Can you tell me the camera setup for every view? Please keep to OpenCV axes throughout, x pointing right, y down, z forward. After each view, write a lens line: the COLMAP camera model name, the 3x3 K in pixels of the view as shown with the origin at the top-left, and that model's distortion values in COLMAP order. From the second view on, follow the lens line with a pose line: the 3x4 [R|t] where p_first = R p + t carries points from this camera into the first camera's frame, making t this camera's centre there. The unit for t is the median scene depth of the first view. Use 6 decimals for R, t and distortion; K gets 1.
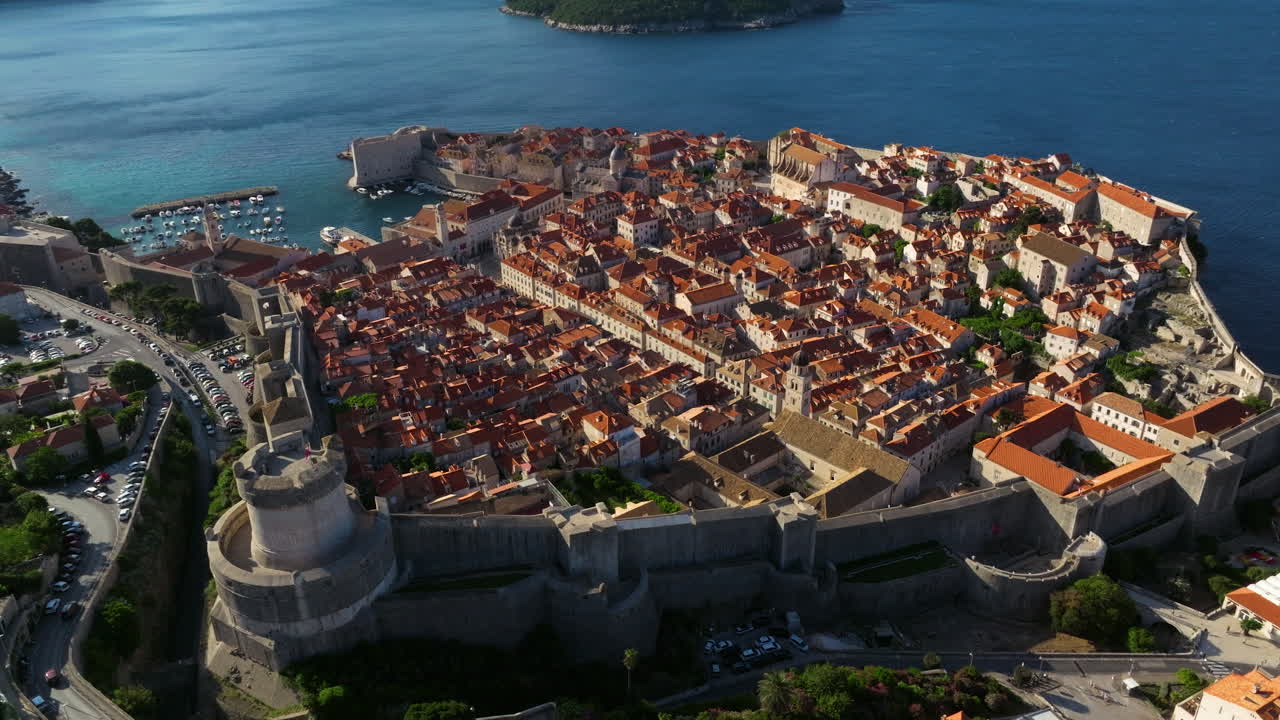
lens RADIAL K [[900.8, 0, 640.0], [0, 900.8, 360.0], [0, 0, 1]] dist [0.010304, -0.001481]
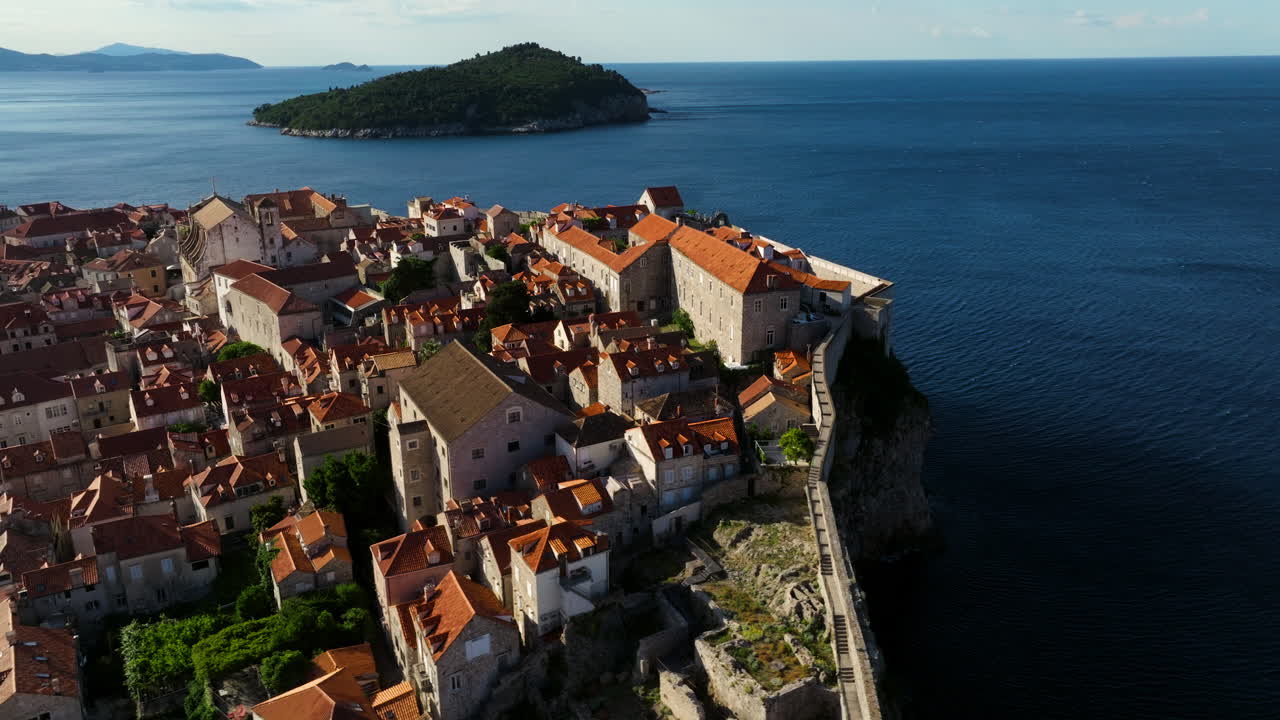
lens RADIAL K [[900.8, 0, 640.0], [0, 900.8, 360.0], [0, 0, 1]] dist [0.010304, -0.001481]
pose [[0.994987, -0.030879, 0.095115, 0.481237], [0.045399, 0.986949, -0.154502, -0.075979], [-0.089103, 0.158046, 0.983403, 0.643204]]
